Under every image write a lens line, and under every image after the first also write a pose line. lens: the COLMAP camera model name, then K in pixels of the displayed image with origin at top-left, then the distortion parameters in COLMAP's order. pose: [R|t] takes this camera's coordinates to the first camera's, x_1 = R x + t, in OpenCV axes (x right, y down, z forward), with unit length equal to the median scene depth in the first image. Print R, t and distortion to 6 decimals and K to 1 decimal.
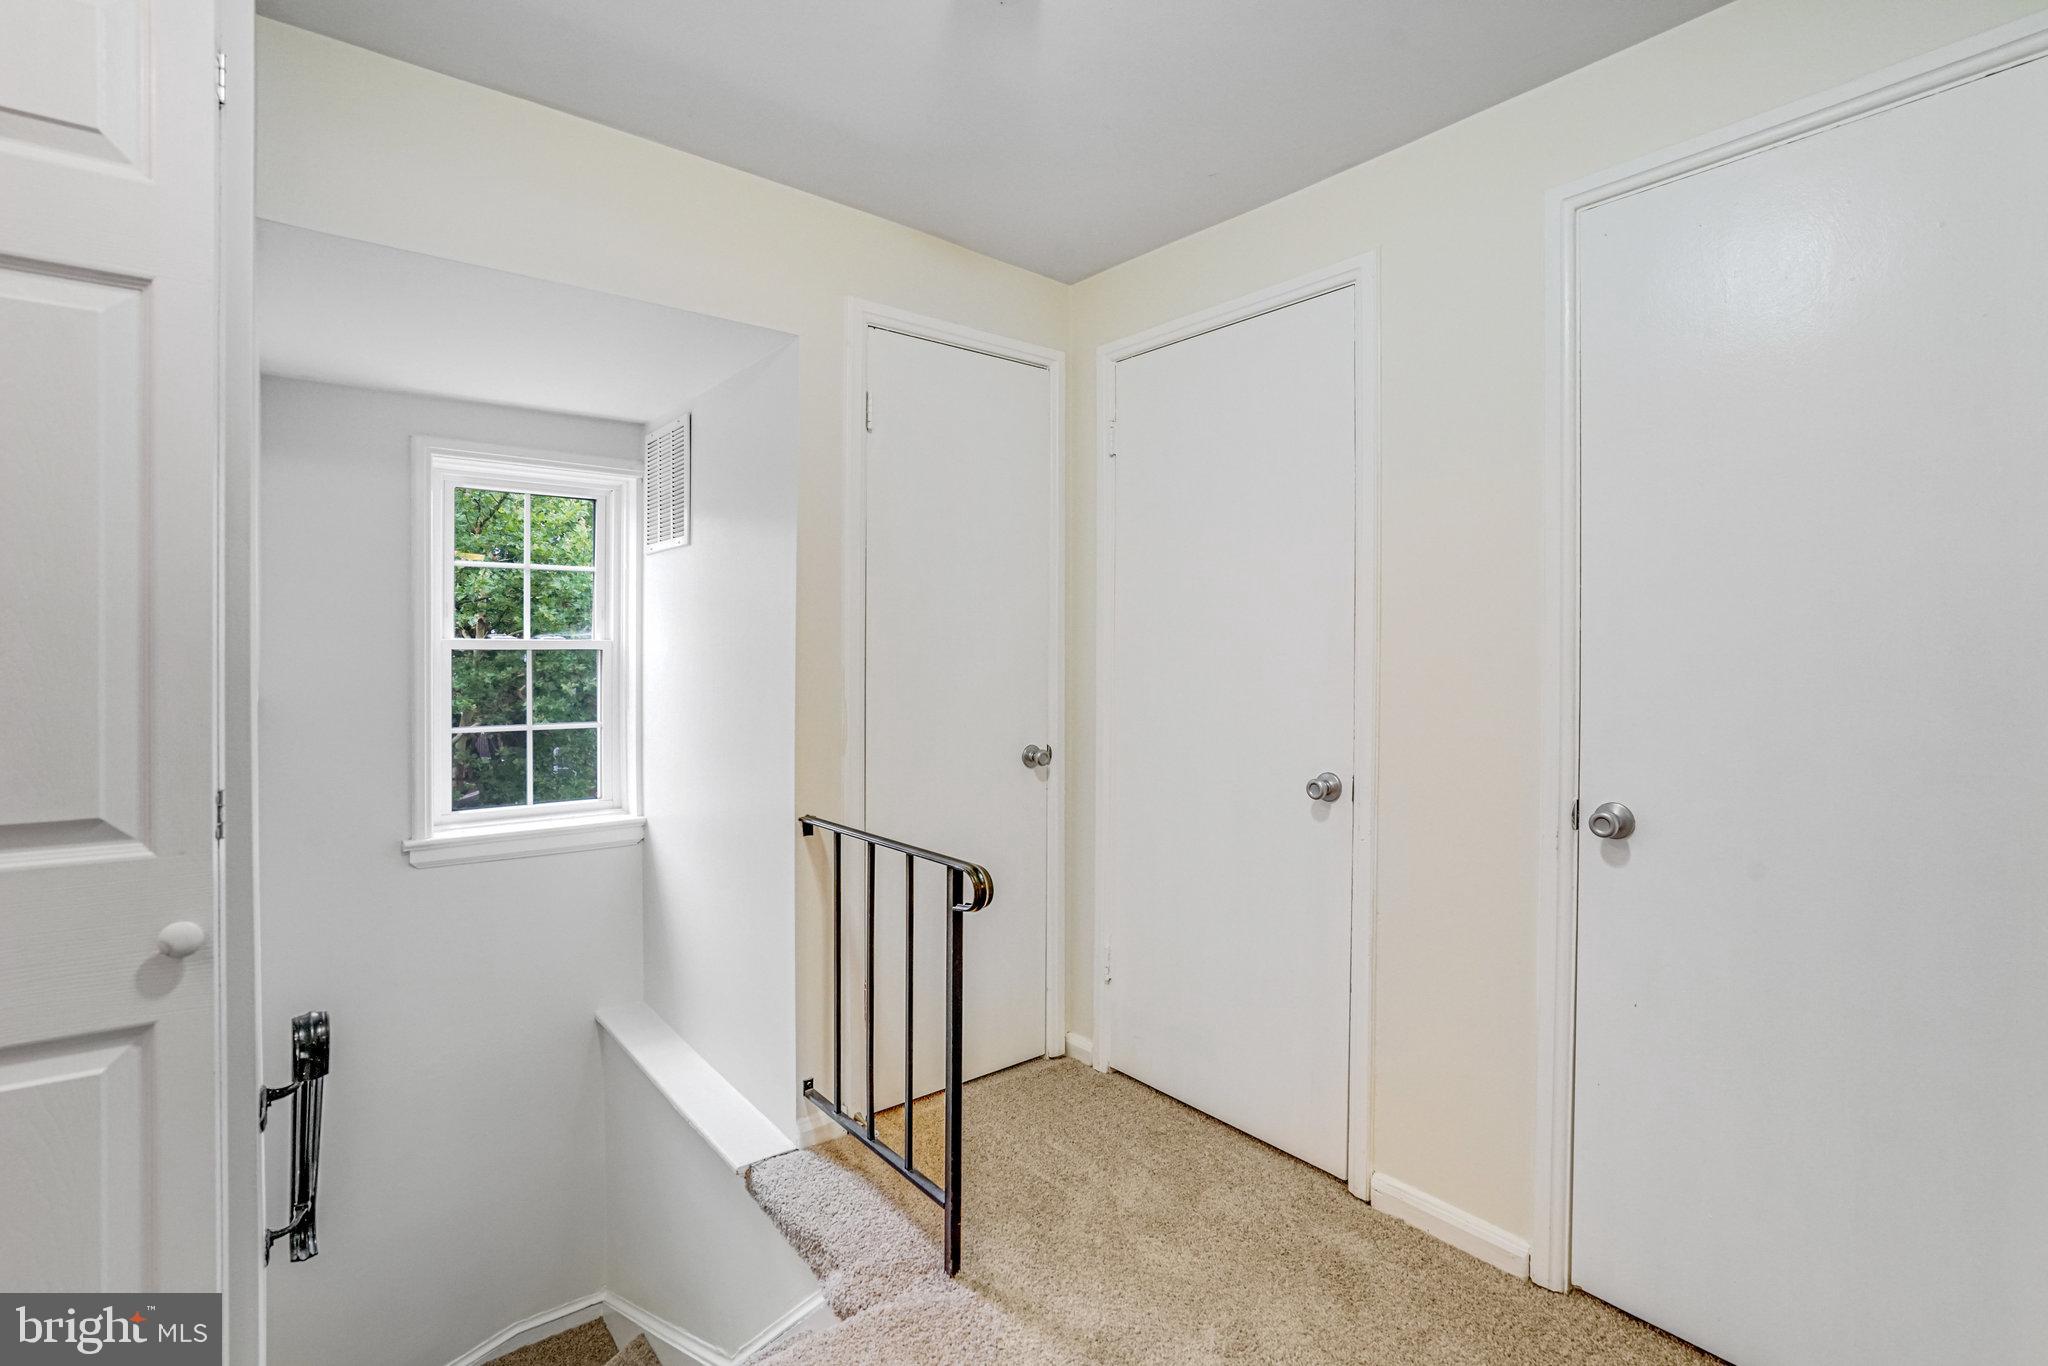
lens RADIAL K [[960.4, 0, 1029.3], [0, 960.4, 656.9], [0, 0, 1]] dist [-0.049993, 0.025466]
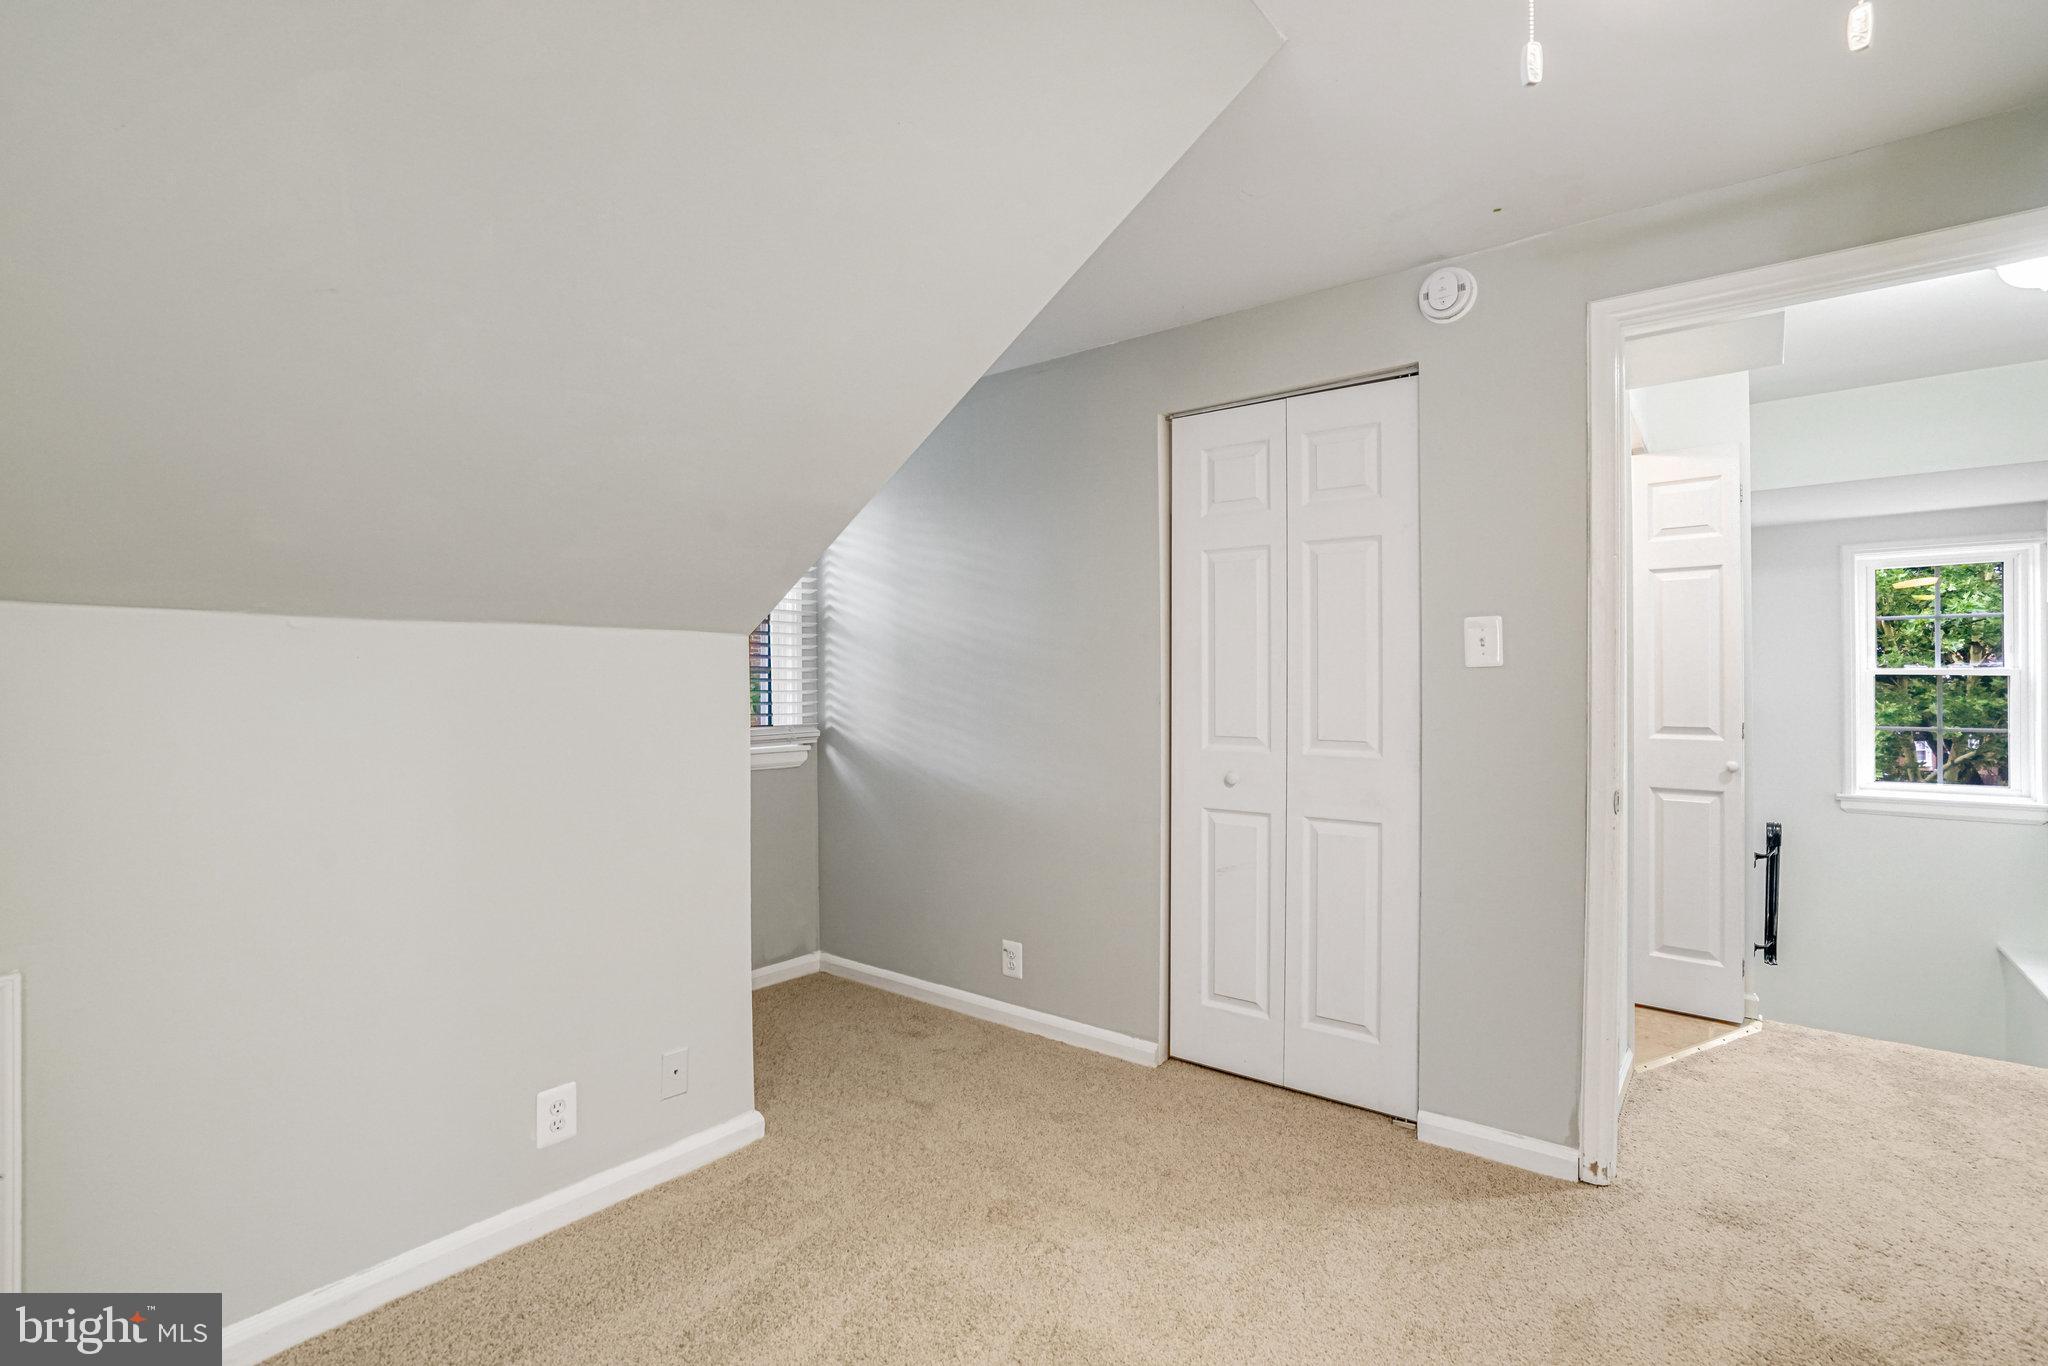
lens RADIAL K [[939.8, 0, 1011.3], [0, 939.8, 684.6], [0, 0, 1]] dist [-0.050588, 0.022675]
pose [[0.214643, -0.002198, -0.976690, 0.579415], [0.001748, 0.999997, -0.001867, 0.006949], [0.976691, -0.001307, 0.214646, -0.737725]]
